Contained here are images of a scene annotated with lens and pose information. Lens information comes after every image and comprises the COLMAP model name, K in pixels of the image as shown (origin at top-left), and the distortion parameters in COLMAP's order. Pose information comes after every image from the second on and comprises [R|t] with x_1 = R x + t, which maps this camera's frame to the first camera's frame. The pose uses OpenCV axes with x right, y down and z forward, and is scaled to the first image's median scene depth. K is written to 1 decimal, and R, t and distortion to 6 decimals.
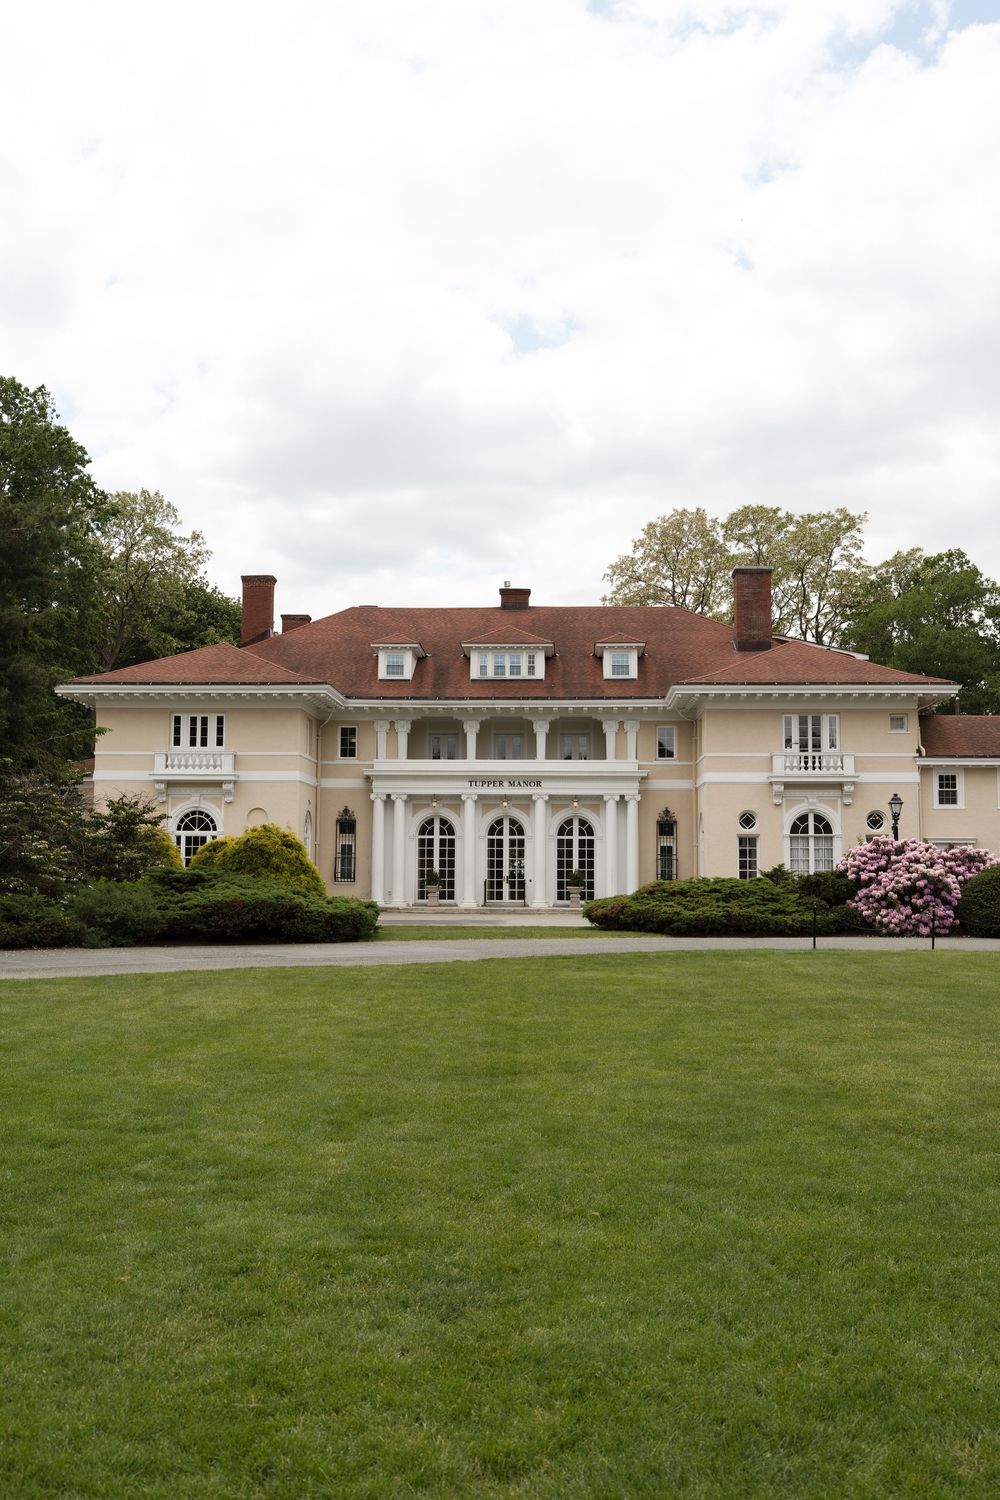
lens RADIAL K [[1429.8, 0, 499.8], [0, 1429.8, 759.9], [0, 0, 1]] dist [-0.005120, 0.016010]
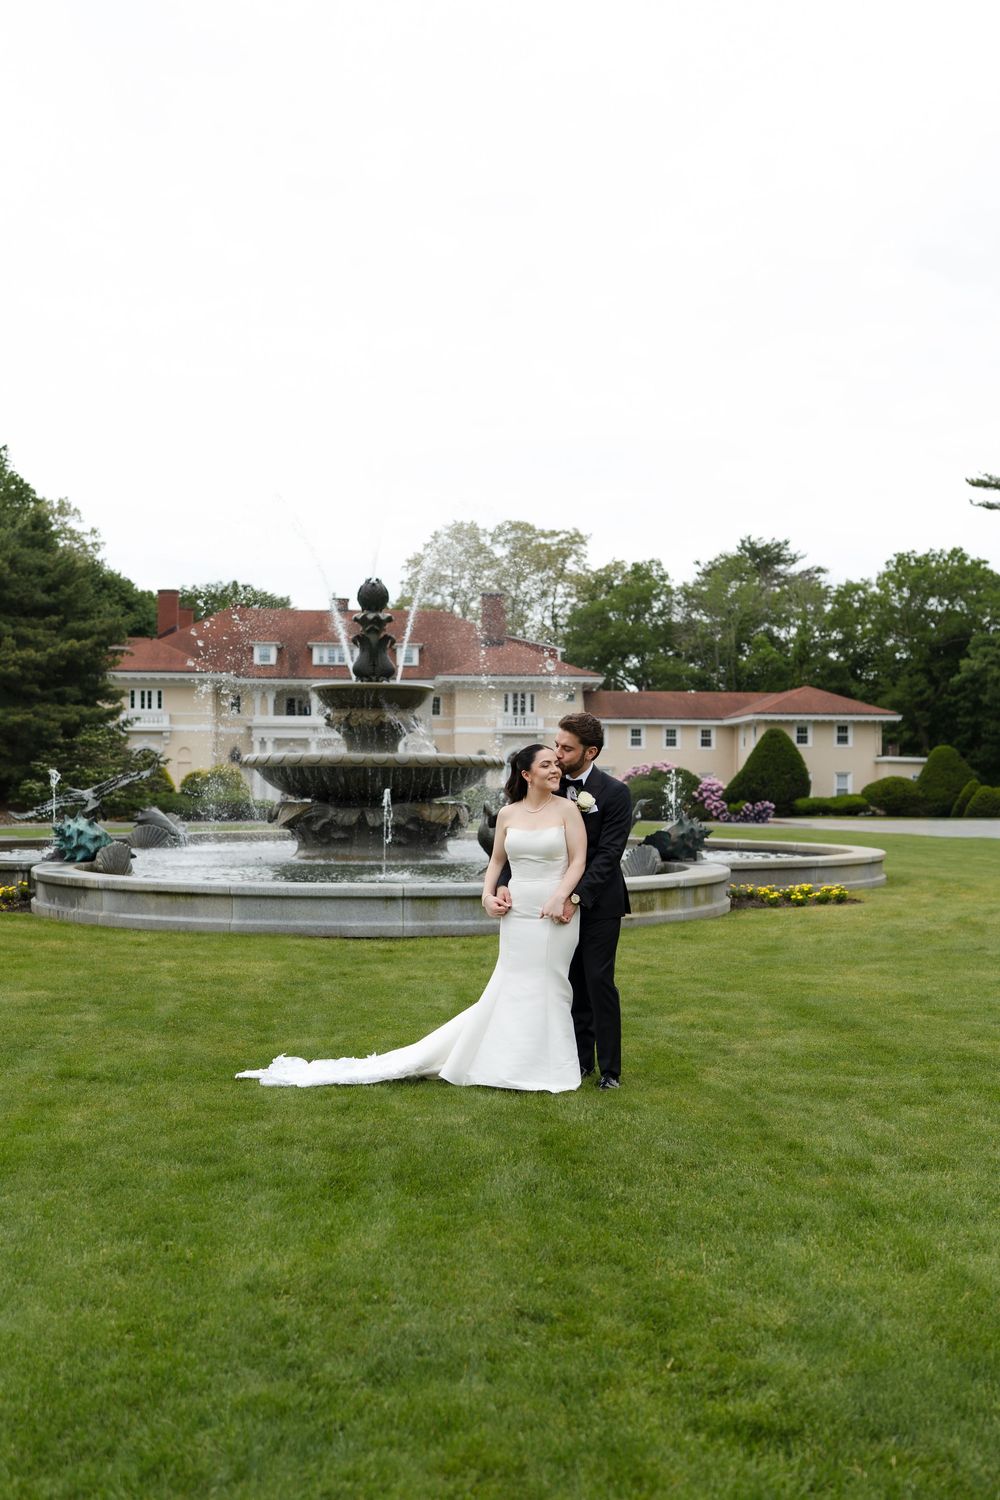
lens RADIAL K [[1477.9, 0, 500.4], [0, 1477.9, 820.8], [0, 0, 1]] dist [-0.058608, 0.002437]
pose [[0.991629, -0.004092, 0.129055, -0.027182], [-0.009653, 0.994352, 0.105696, -0.060906], [-0.128759, -0.106057, 0.985988, -0.679063]]
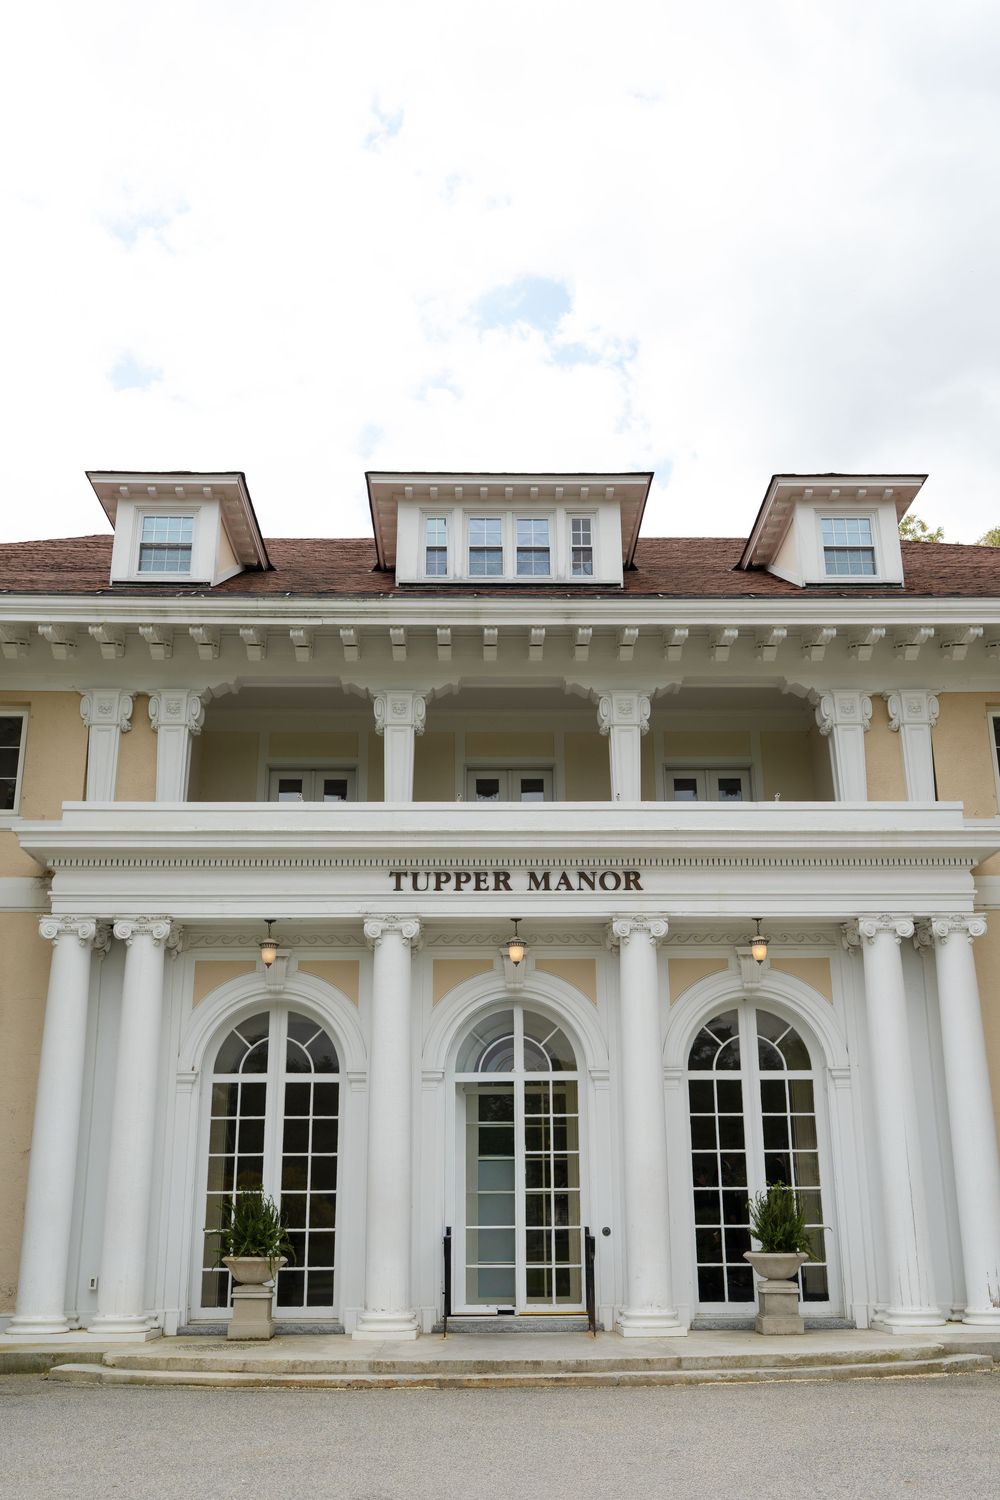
lens RADIAL K [[1415.0, 0, 504.2], [0, 1415.0, 754.7], [0, 0, 1]] dist [-0.006786, 0.000707]
pose [[0.997363, 0.009472, 0.071953, -0.019461], [0.007481, 0.972745, -0.231755, 0.057818], [-0.072187, 0.231682, 0.970109, 0.712360]]
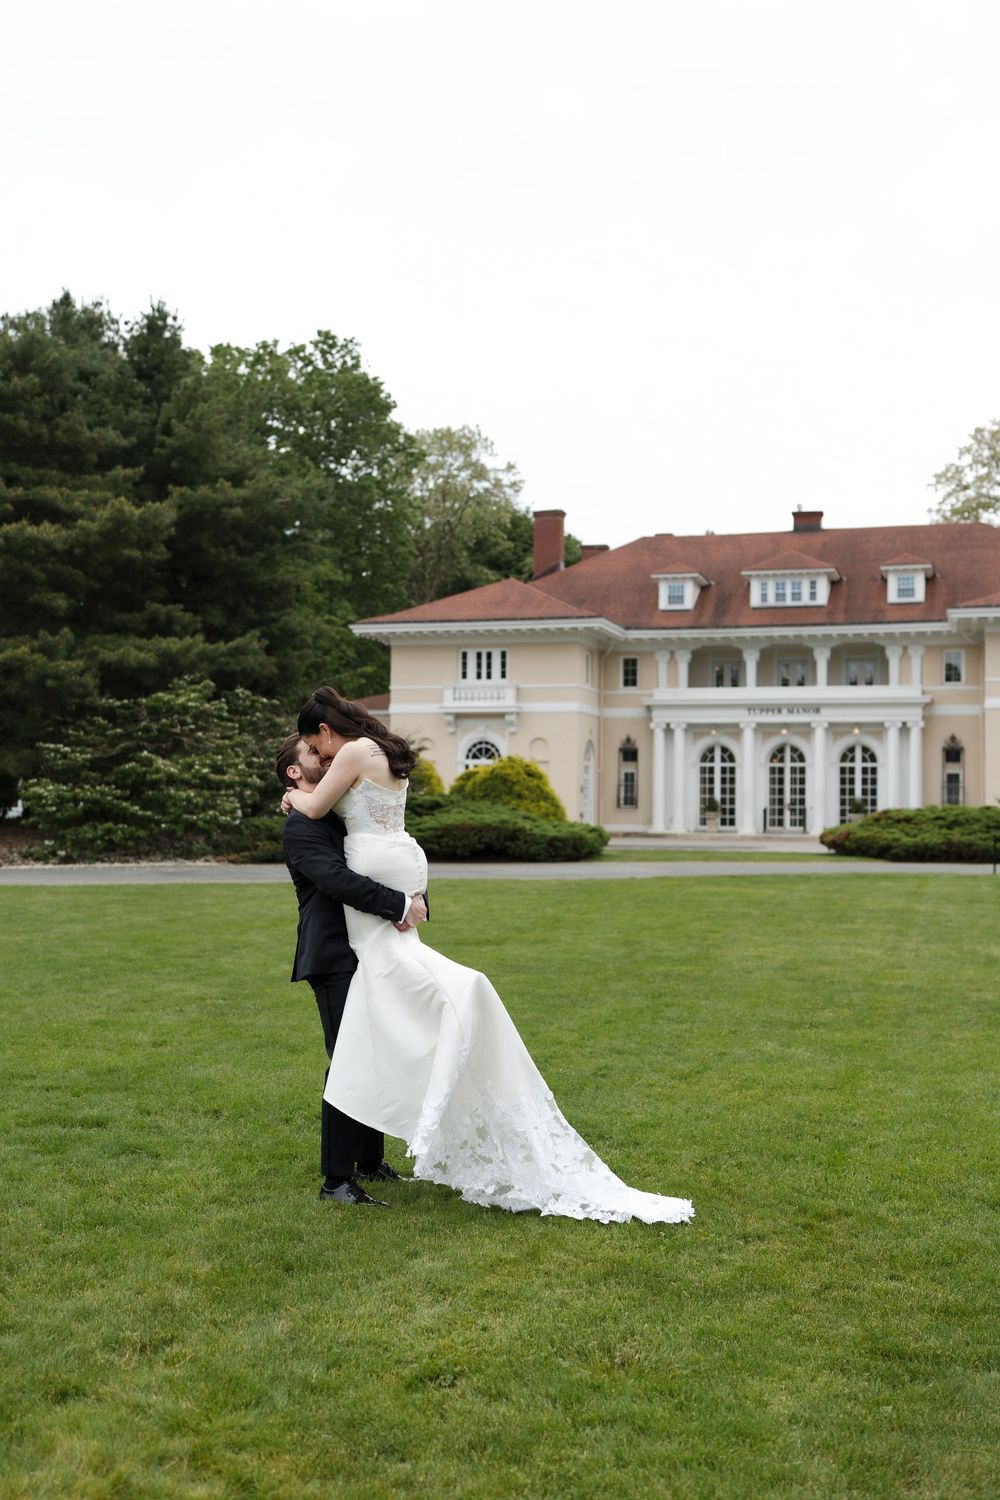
lens RADIAL K [[1525.9, 0, 489.9], [0, 1525.9, 773.3], [0, 0, 1]] dist [-0.004185, 0.014522]
pose [[0.967006, -0.001731, -0.254747, 0.076307], [0.017448, 0.998079, 0.059447, -0.007109], [0.254155, -0.061931, 0.965179, -0.085429]]
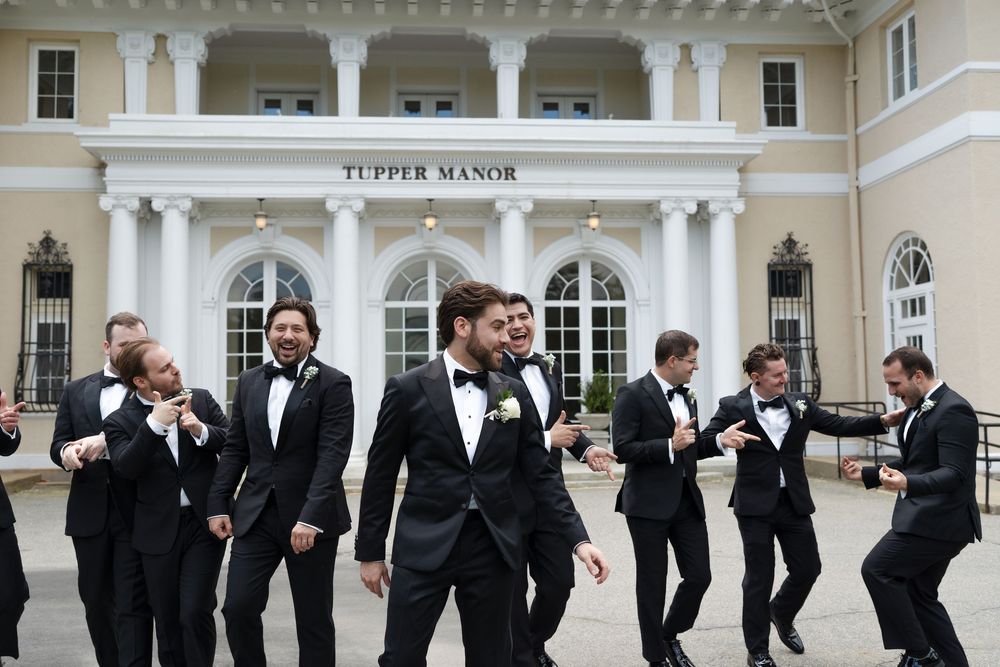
lens RADIAL K [[997.1, 0, 500.0], [0, 997.1, 333.5], [0, 0, 1]] dist [-0.010189, 0.013426]
pose [[0.991031, -0.008366, 0.133367, -0.015517], [0.006319, 0.999856, 0.015760, 0.059148], [-0.133480, -0.014776, 0.990941, 0.700557]]
